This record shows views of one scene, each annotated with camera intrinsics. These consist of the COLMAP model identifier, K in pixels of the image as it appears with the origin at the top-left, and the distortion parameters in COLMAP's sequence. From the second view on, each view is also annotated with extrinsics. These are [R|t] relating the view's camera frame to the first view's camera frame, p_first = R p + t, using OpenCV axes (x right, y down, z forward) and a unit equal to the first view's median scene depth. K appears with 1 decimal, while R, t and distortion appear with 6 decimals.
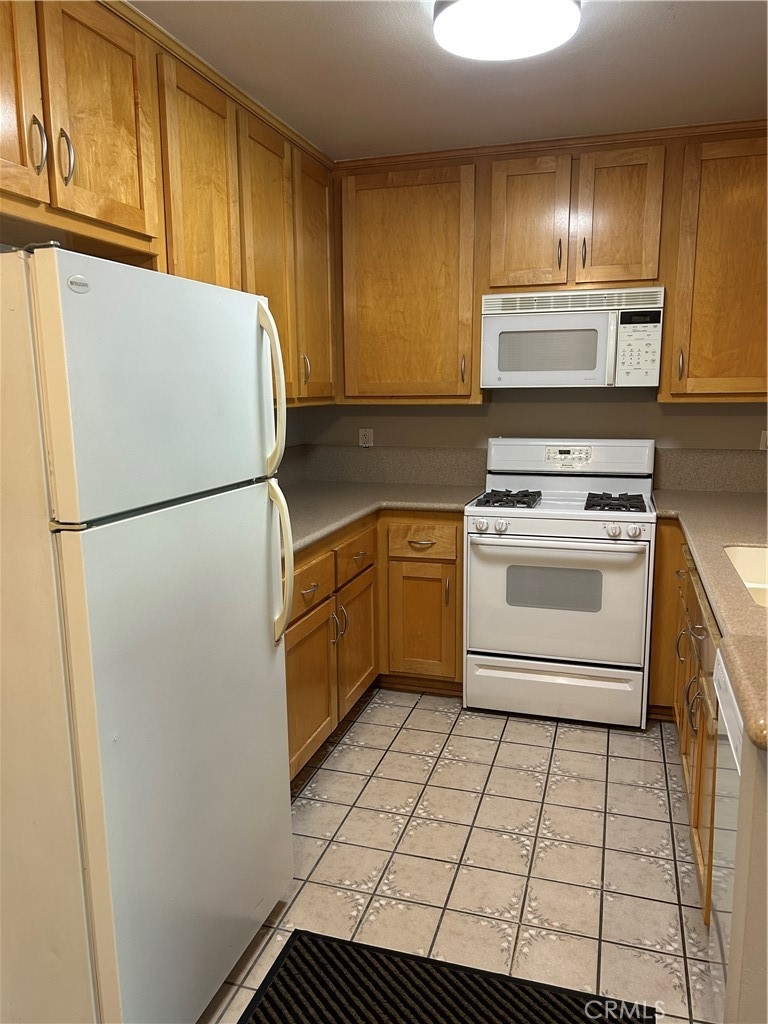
lens RADIAL K [[770.3, 0, 377.3], [0, 770.3, 516.7], [0, 0, 1]] dist [0.035894, -0.038528]
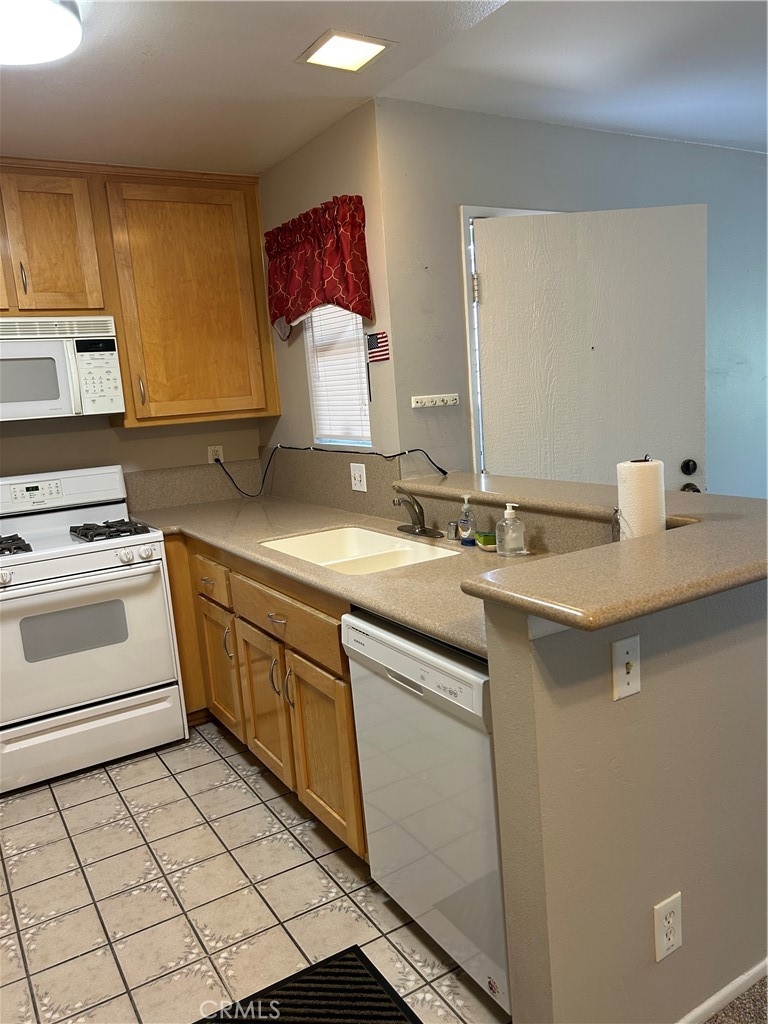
lens RADIAL K [[770.3, 0, 377.3], [0, 770.3, 516.7], [0, 0, 1]] dist [0.035894, -0.038528]
pose [[0.661806, -0.160509, 0.732291, -0.197692], [0.193421, 0.980297, 0.040065, -0.009088], [-0.724294, 0.115125, 0.679812, 0.078744]]
